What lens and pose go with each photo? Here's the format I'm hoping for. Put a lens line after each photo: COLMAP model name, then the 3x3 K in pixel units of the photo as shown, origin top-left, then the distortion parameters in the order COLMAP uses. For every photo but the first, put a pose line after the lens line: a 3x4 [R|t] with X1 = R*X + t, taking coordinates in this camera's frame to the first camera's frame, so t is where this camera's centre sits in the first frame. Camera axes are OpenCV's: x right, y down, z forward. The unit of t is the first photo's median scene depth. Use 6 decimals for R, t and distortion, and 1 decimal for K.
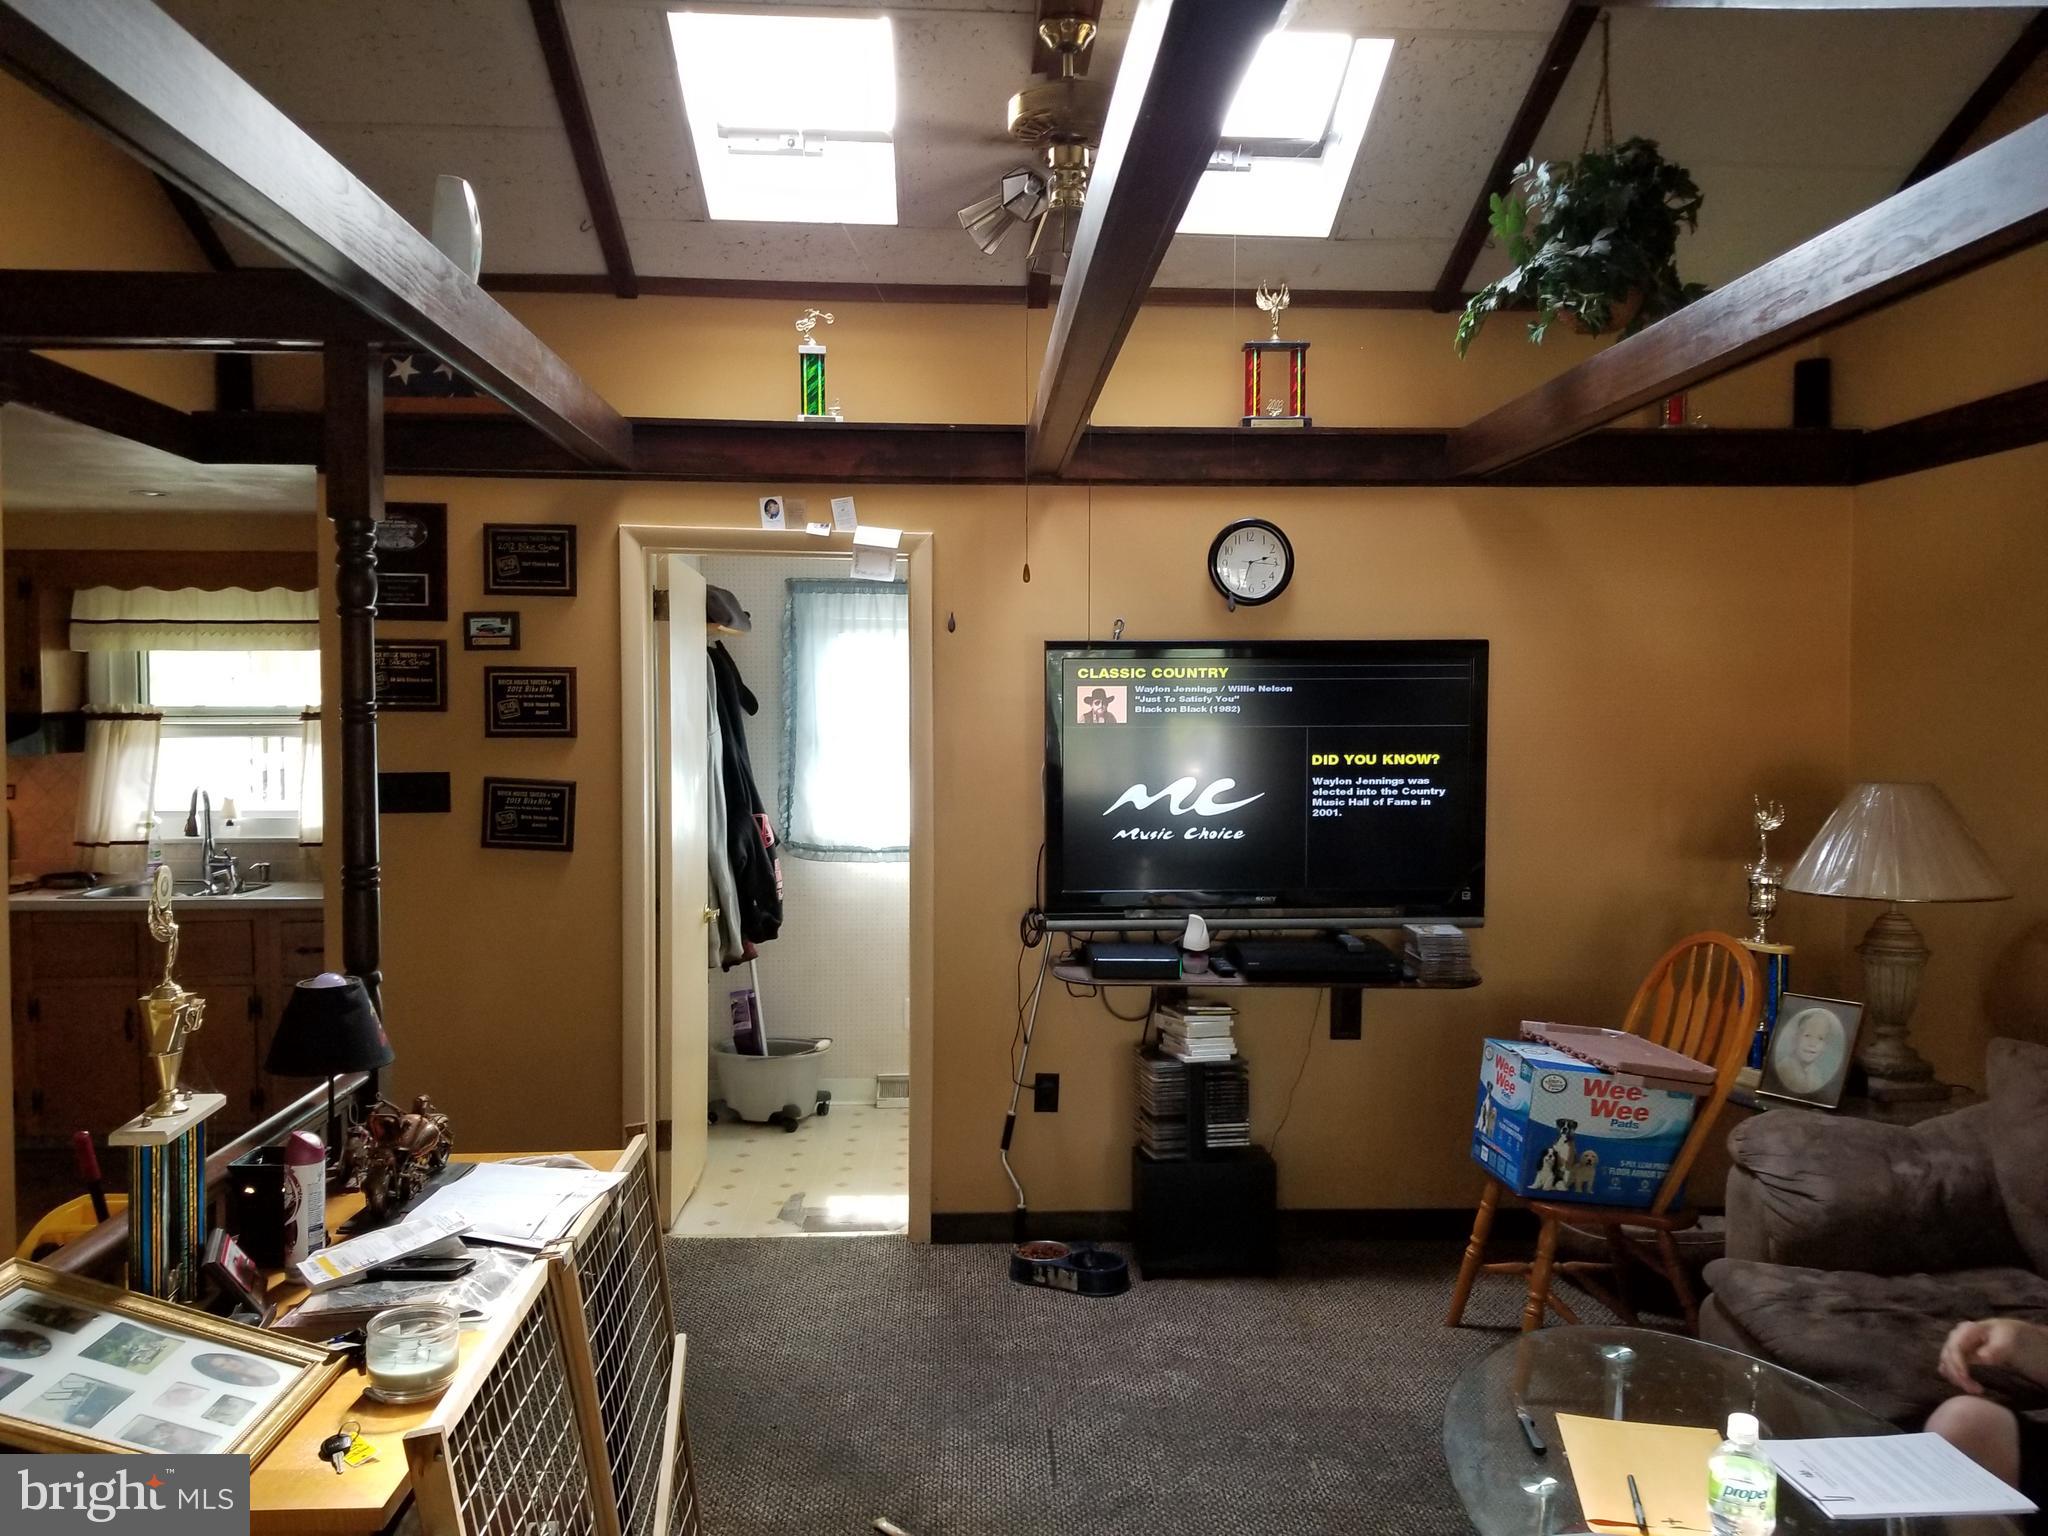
lens RADIAL K [[1665.3, 0, 1019.6], [0, 1665.3, 828.0], [0, 0, 1]] dist [0.067534, -0.114558]
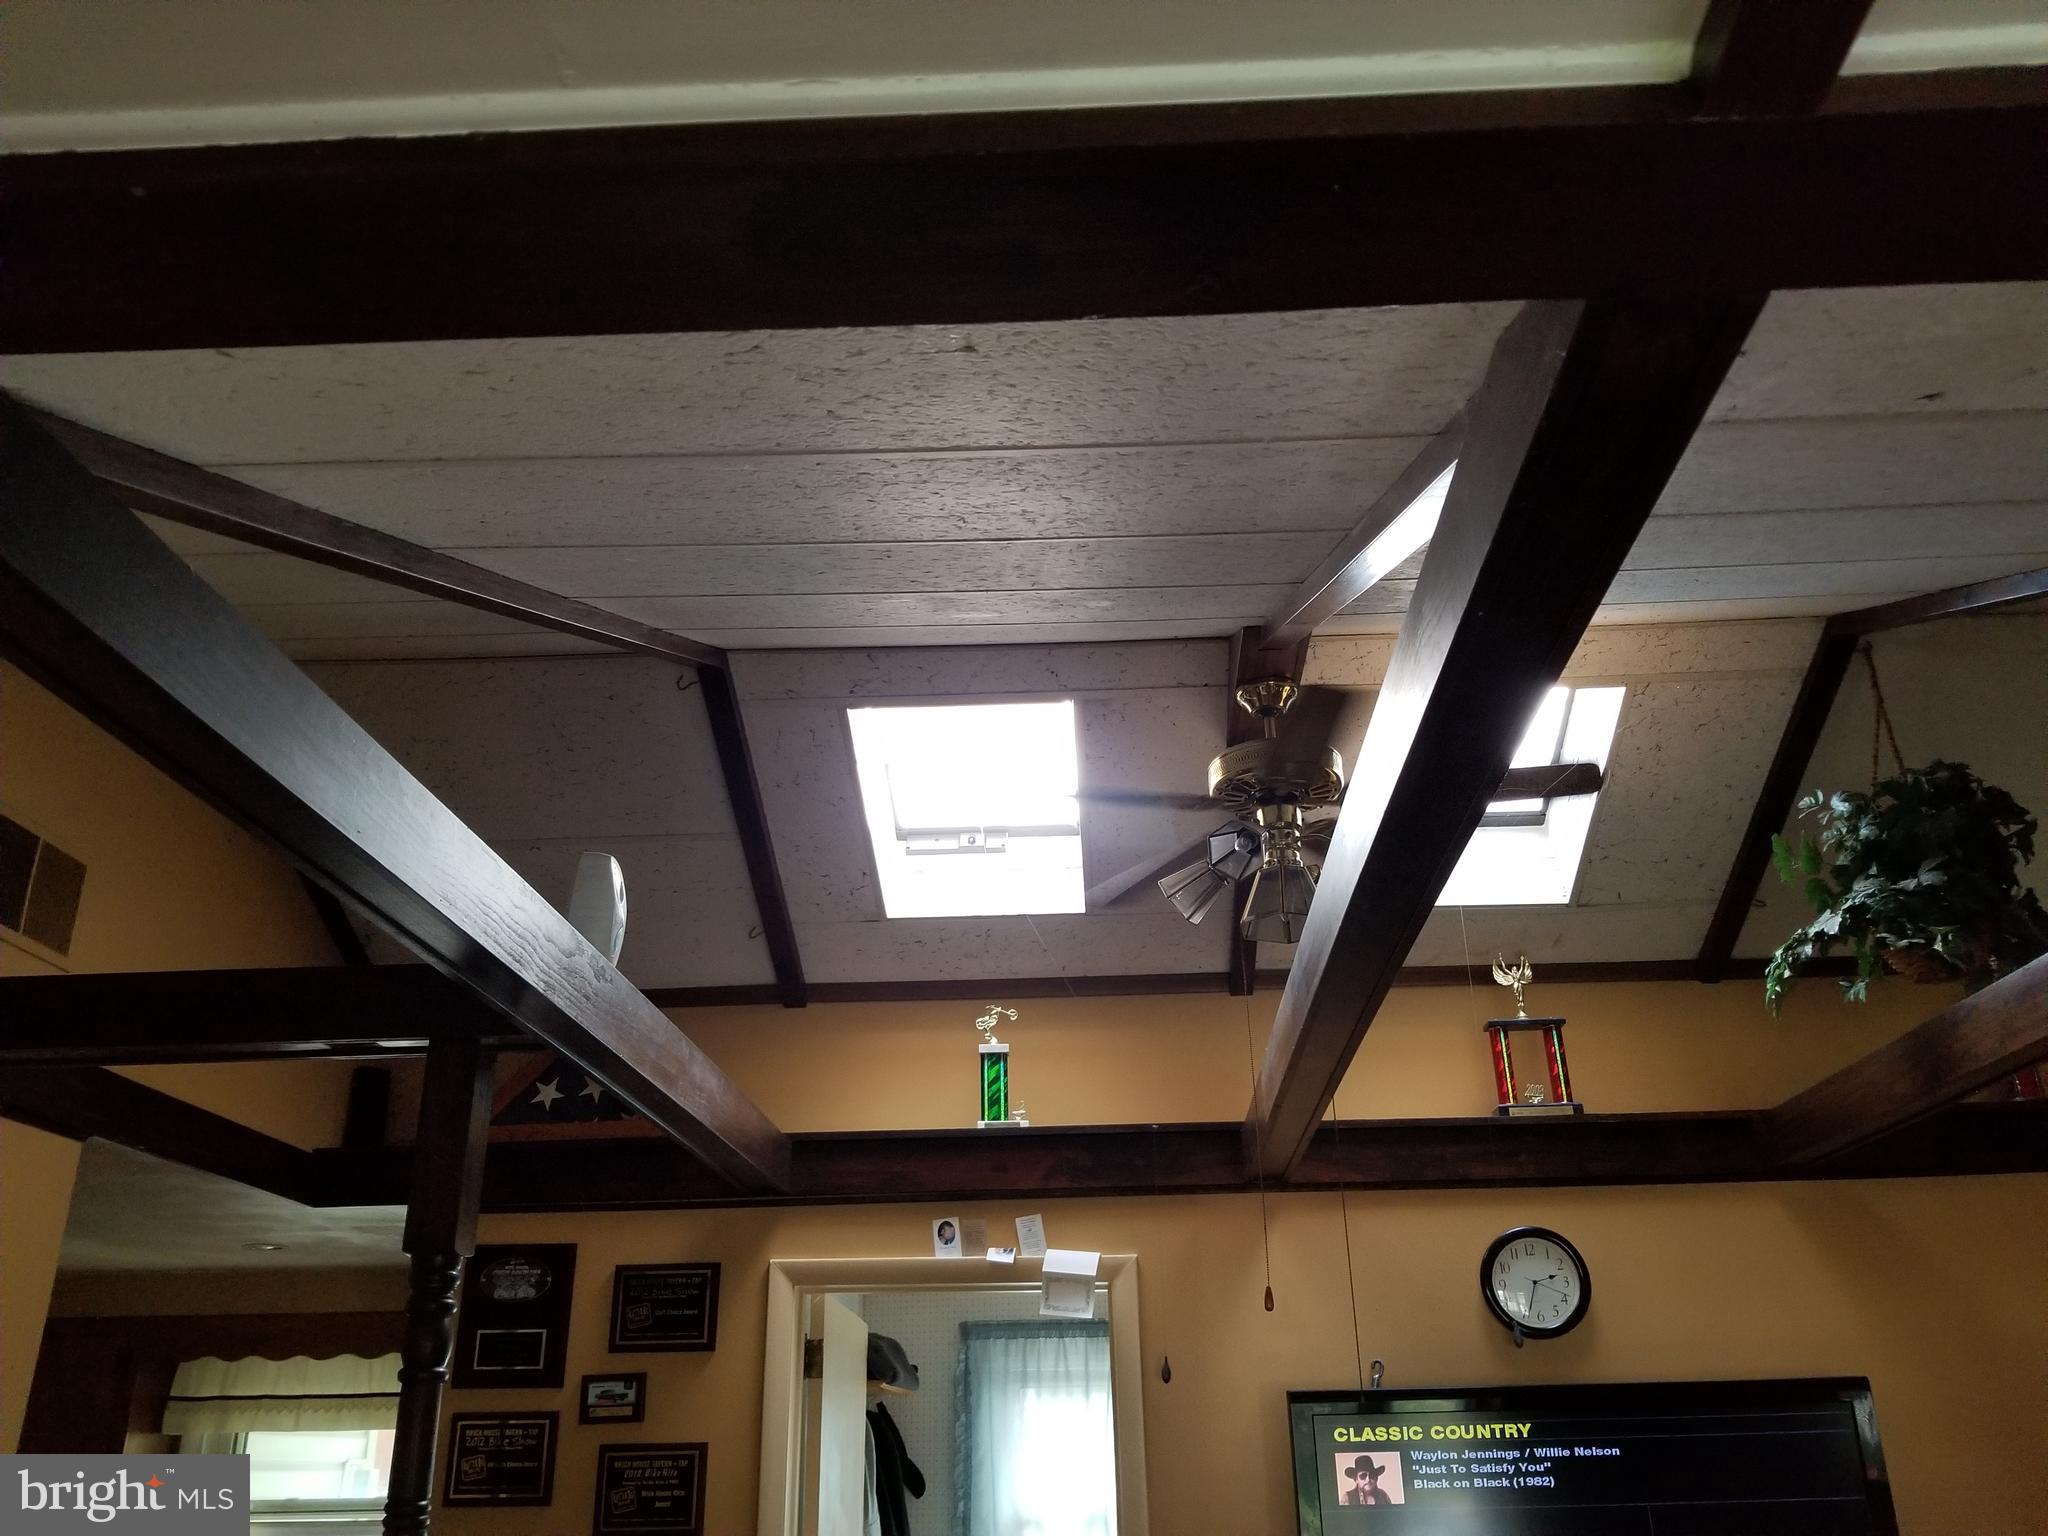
lens RADIAL K [[1665.3, 0, 1020.6], [0, 1665.3, 756.9], [0, 0, 1]] dist [0.067534, -0.114558]
pose [[0.994603, -0.058233, -0.085874, -0.024436], [0.012399, 0.888424, -0.458855, -0.015873], [0.103013, 0.455314, 0.884351, 0.145731]]
